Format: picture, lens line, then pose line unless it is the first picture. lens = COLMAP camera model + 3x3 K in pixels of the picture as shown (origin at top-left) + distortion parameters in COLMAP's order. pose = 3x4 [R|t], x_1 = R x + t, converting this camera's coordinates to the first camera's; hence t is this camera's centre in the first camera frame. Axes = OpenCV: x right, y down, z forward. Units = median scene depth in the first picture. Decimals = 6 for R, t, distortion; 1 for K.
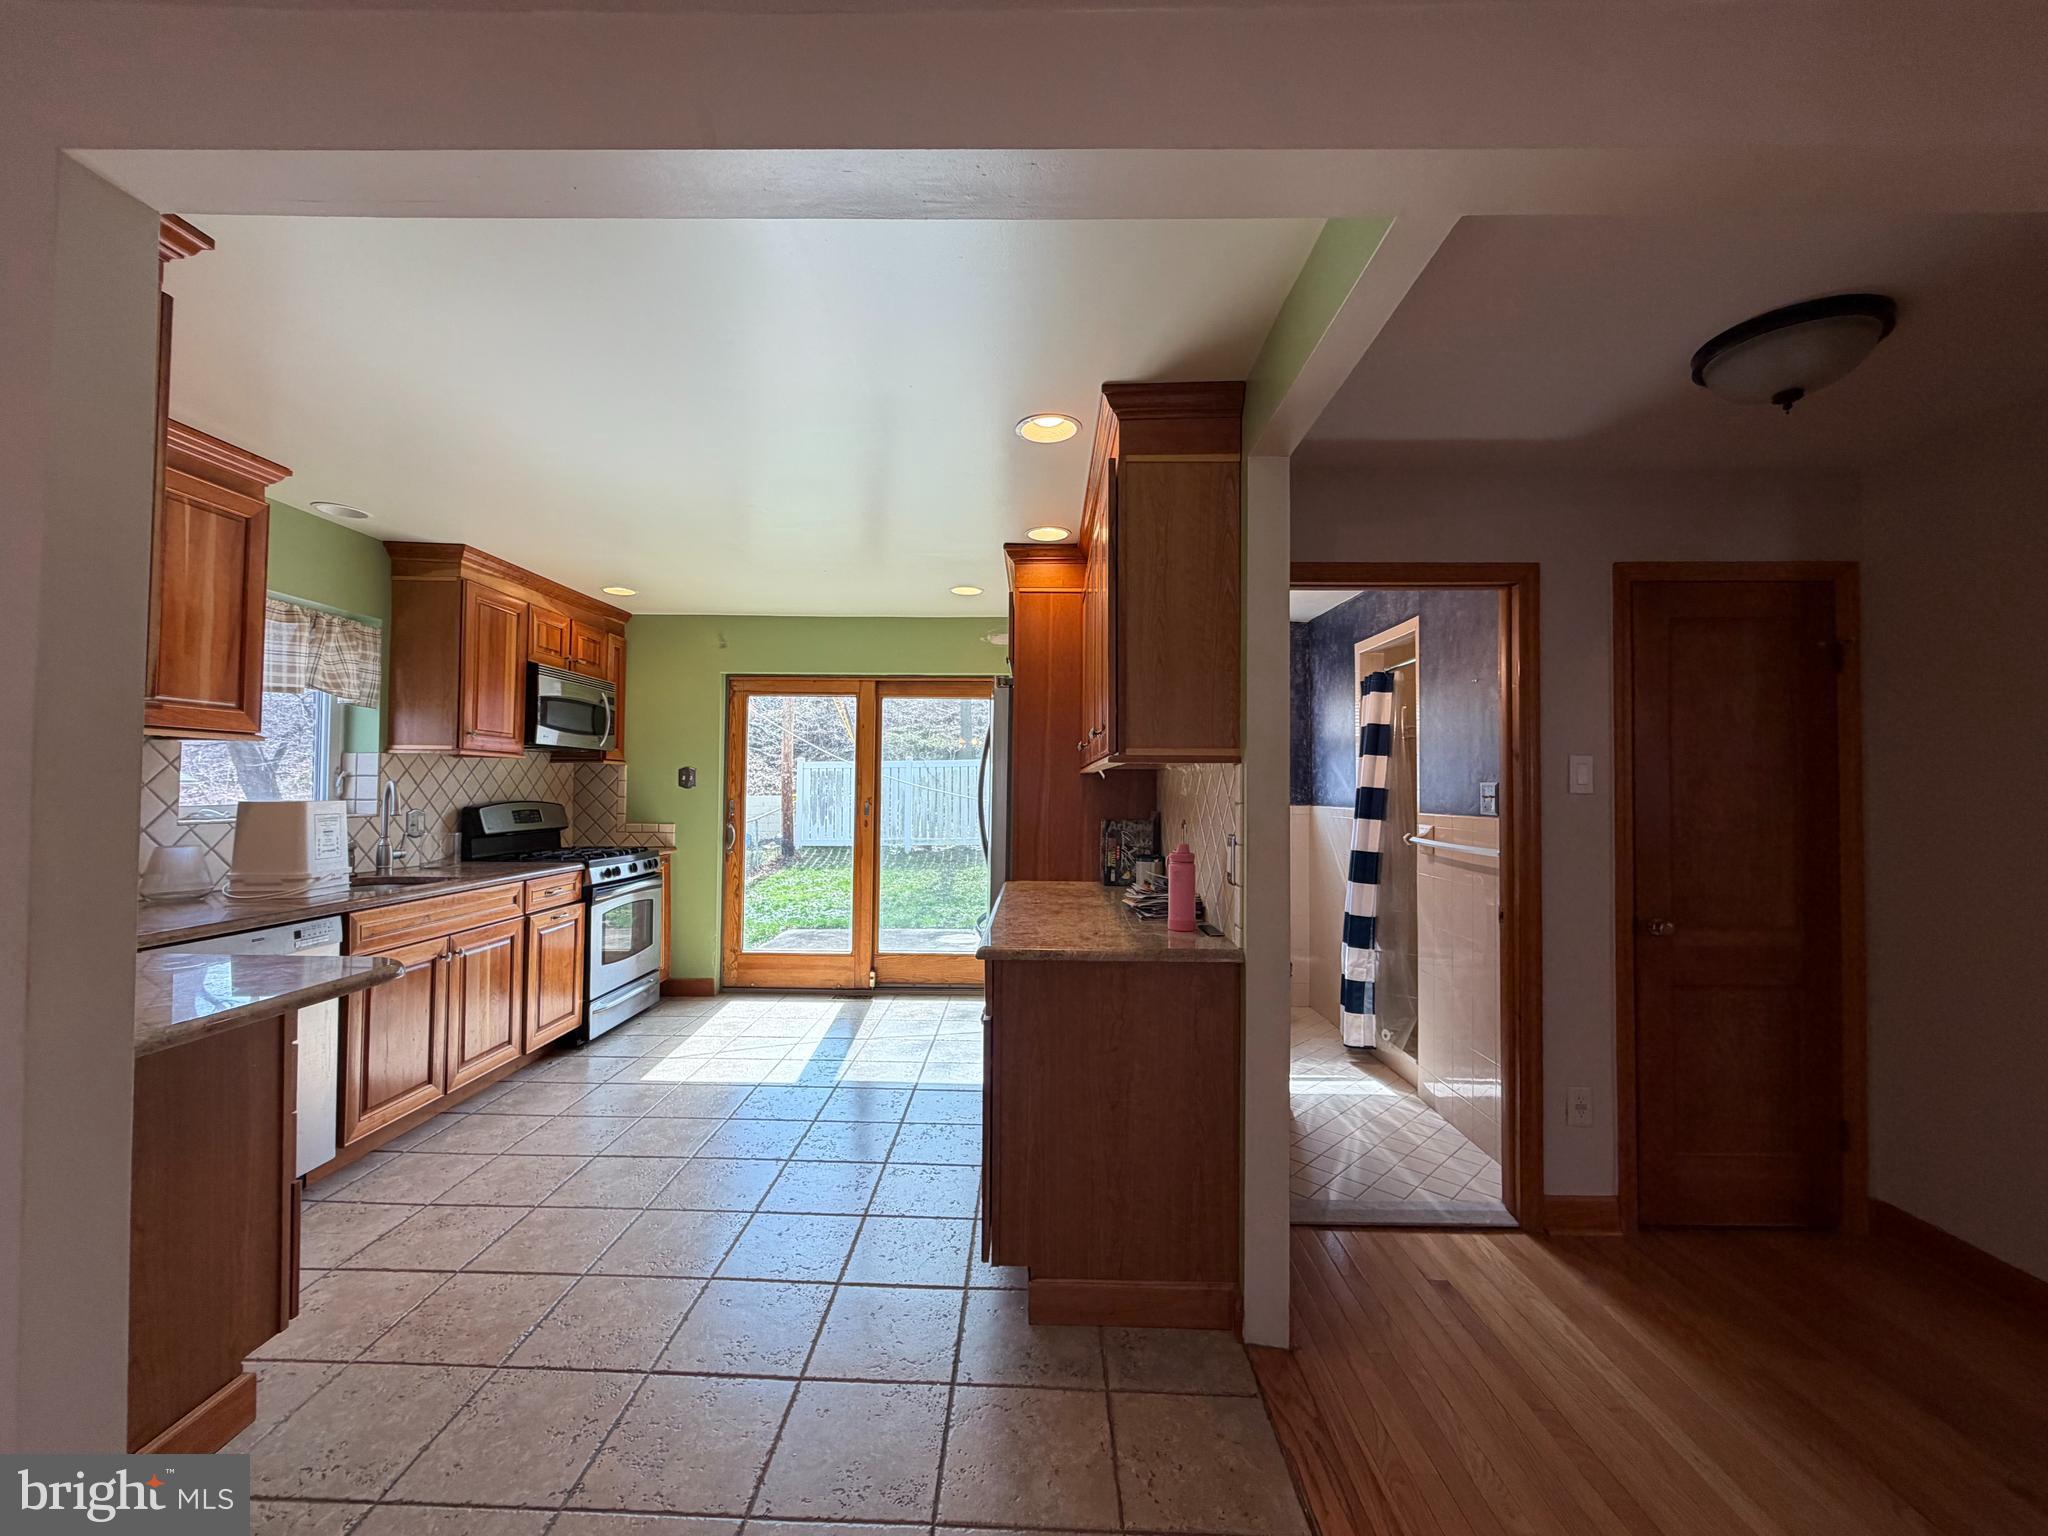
lens RADIAL K [[815.4, 0, 1017.1], [0, 815.4, 769.5], [0, 0, 1]] dist [-0.000090, 0.000157]
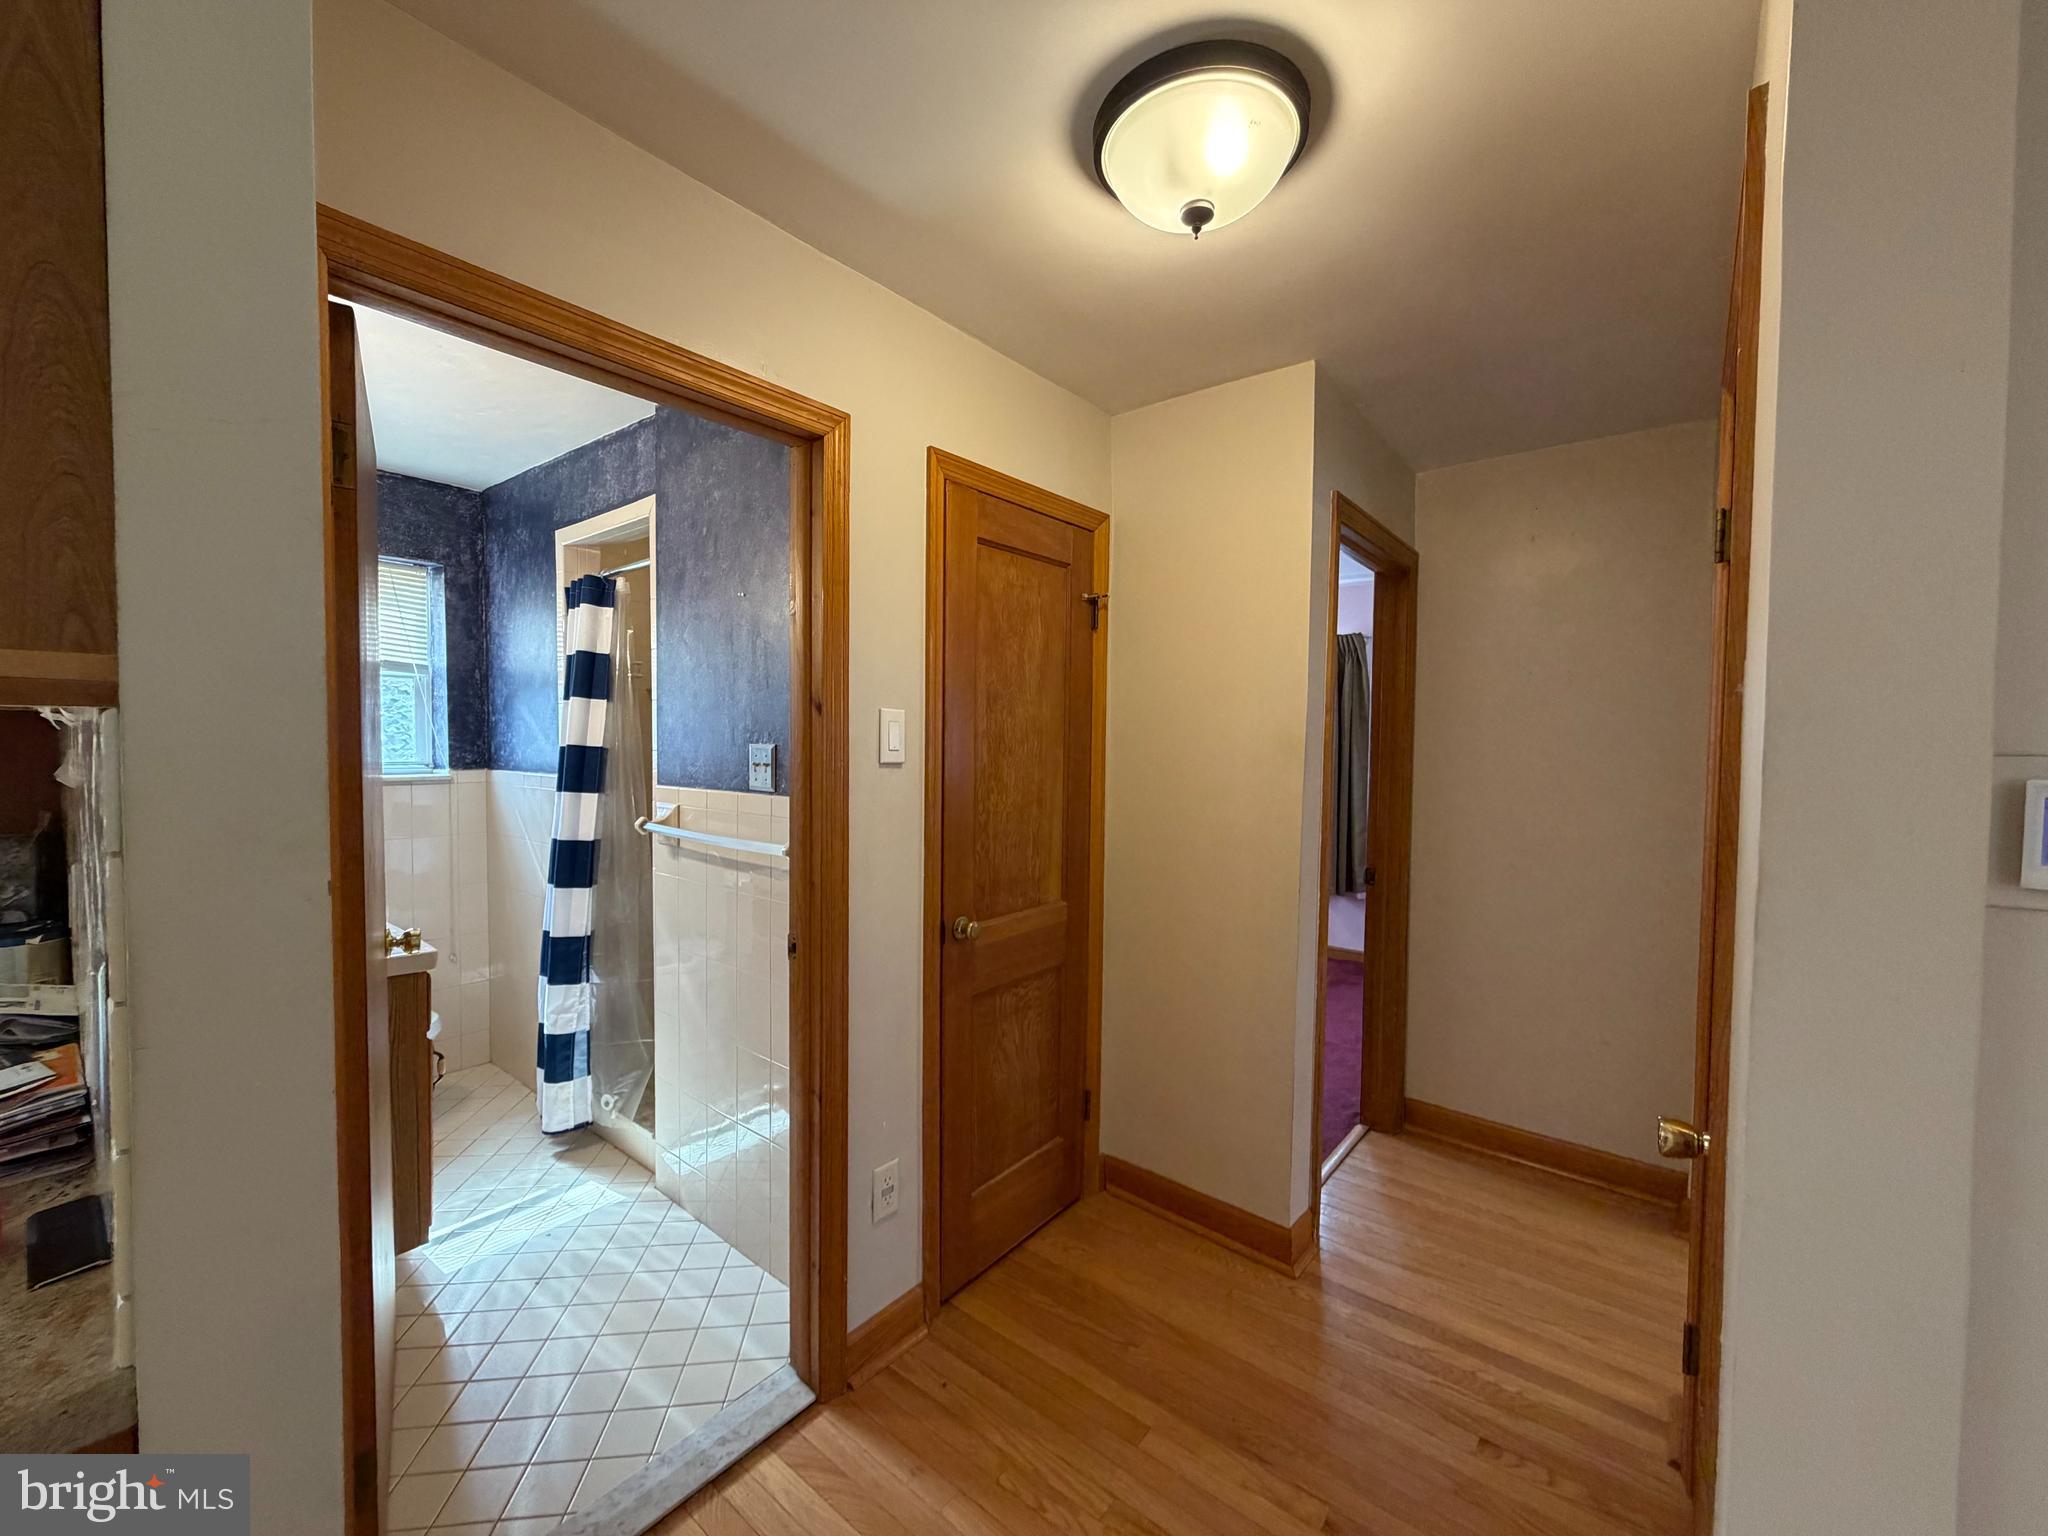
lens RADIAL K [[815.4, 0, 1018.4], [0, 815.4, 767.6], [0, 0, 1]] dist [-0.000090, 0.000157]
pose [[0.617648, -0.028782, 0.785928, 0.135501], [-0.022613, 0.998267, 0.054329, -0.005237], [-0.786129, -0.051328, 0.615927, 0.322438]]
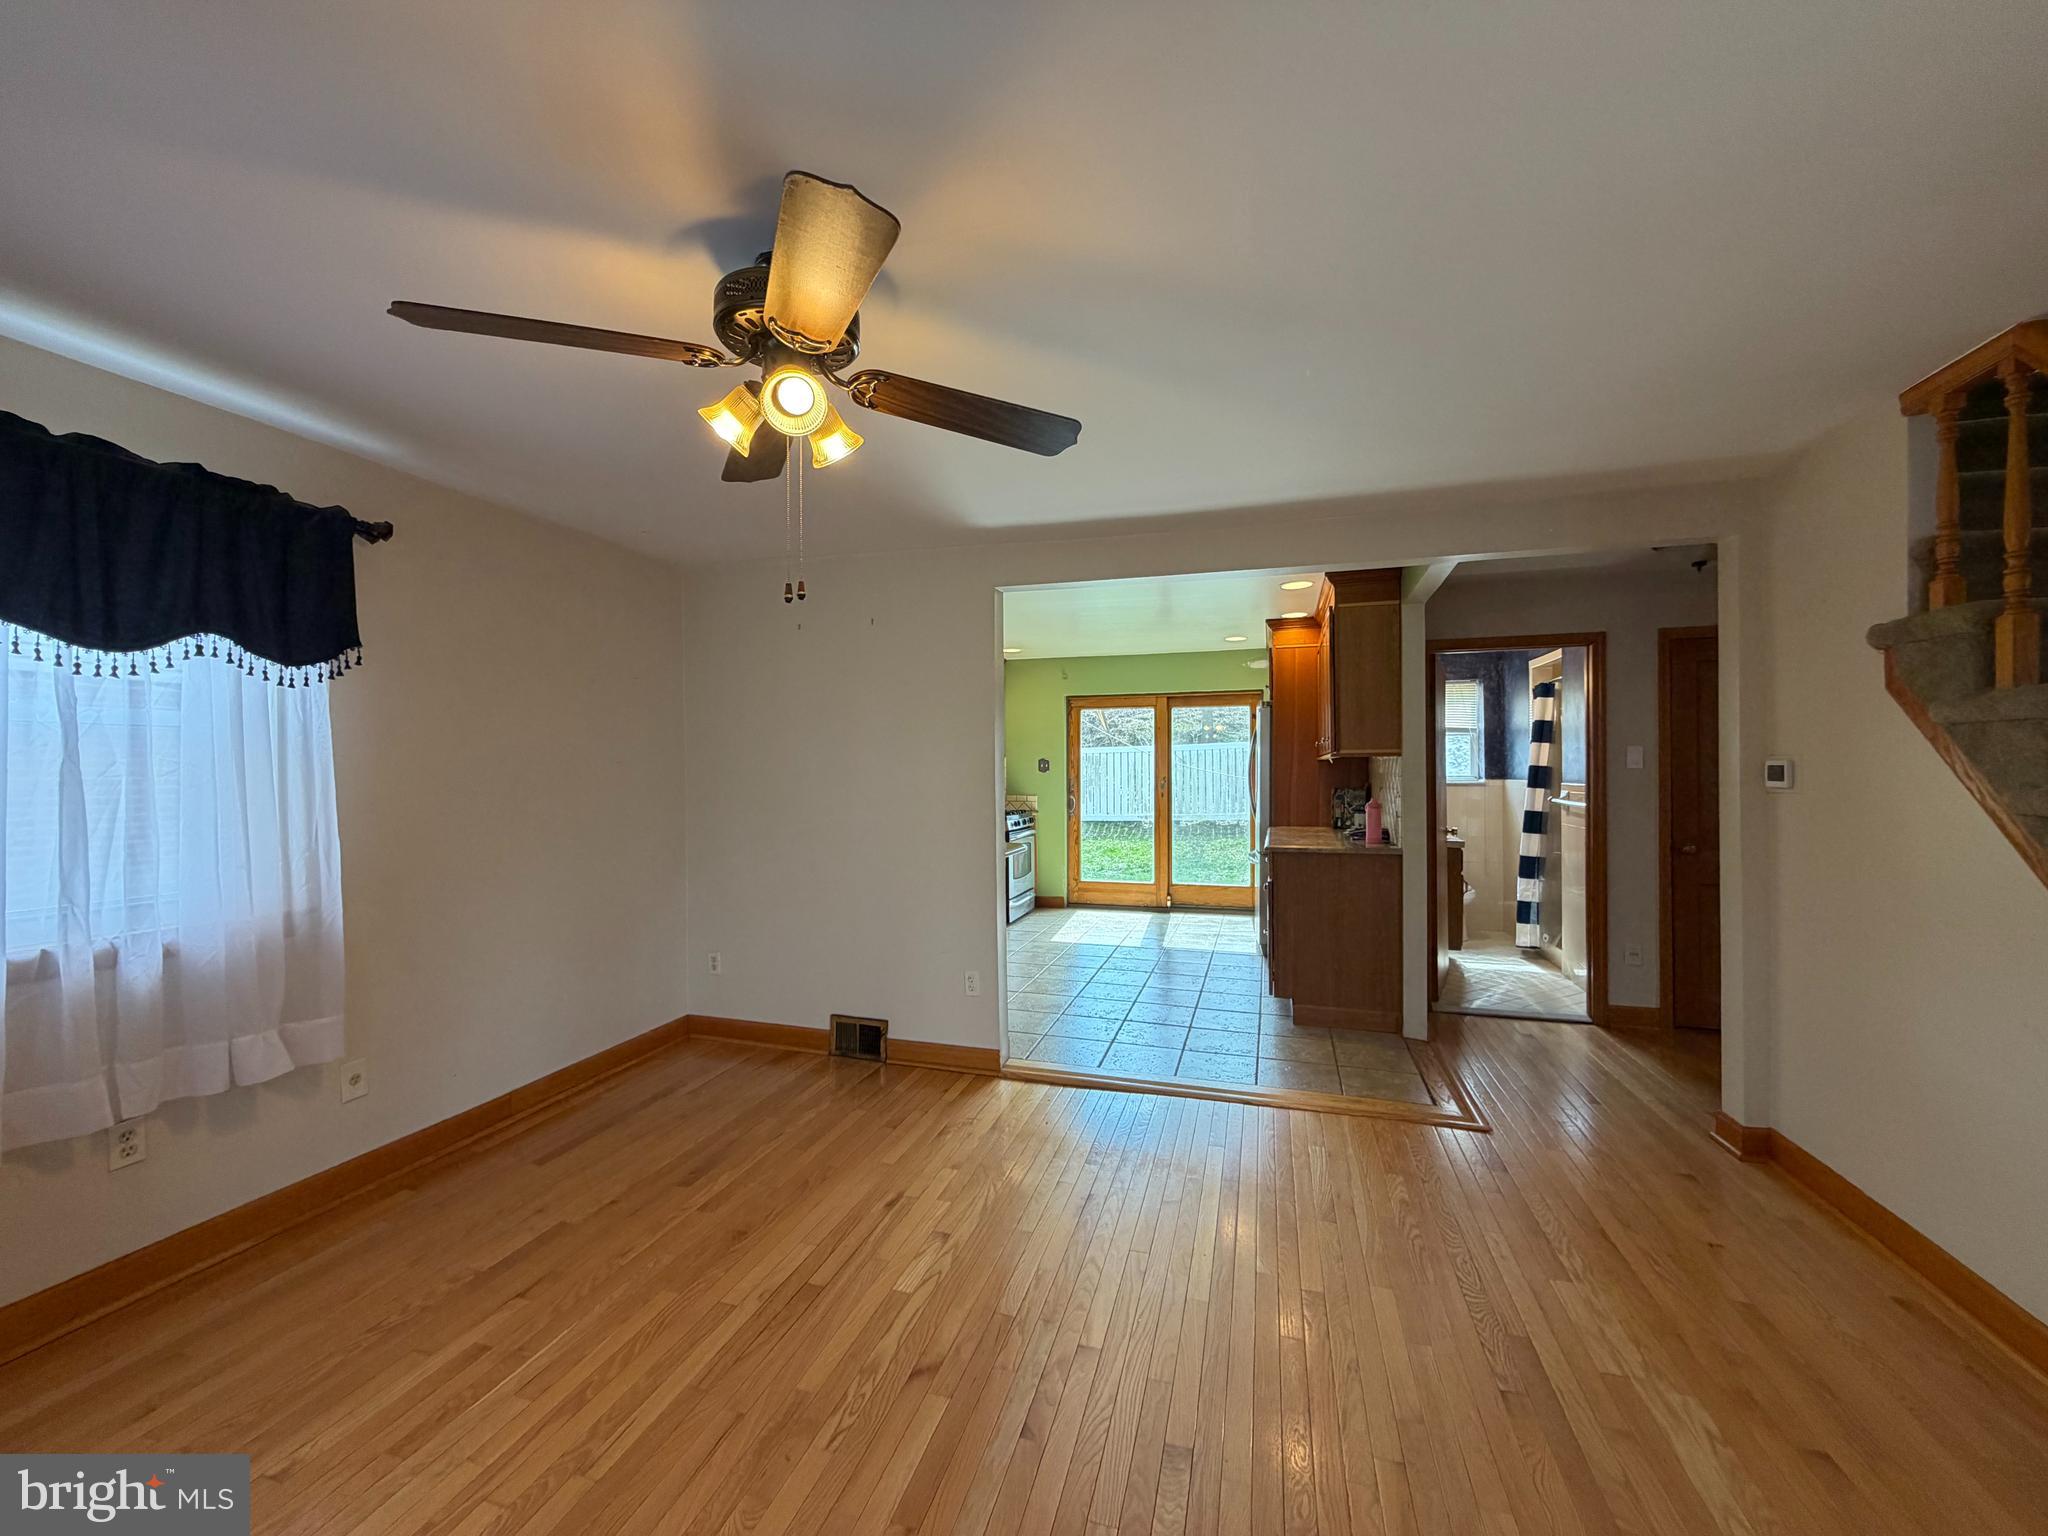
lens RADIAL K [[815.4, 0, 1016.3], [0, 815.4, 771.8], [0, 0, 1]] dist [-0.000090, 0.000157]
pose [[0.960520, -0.013087, -0.277904, -0.042234], [0.020236, 0.999534, 0.022874, -0.019090], [0.277475, -0.027595, 0.960336, -0.652872]]
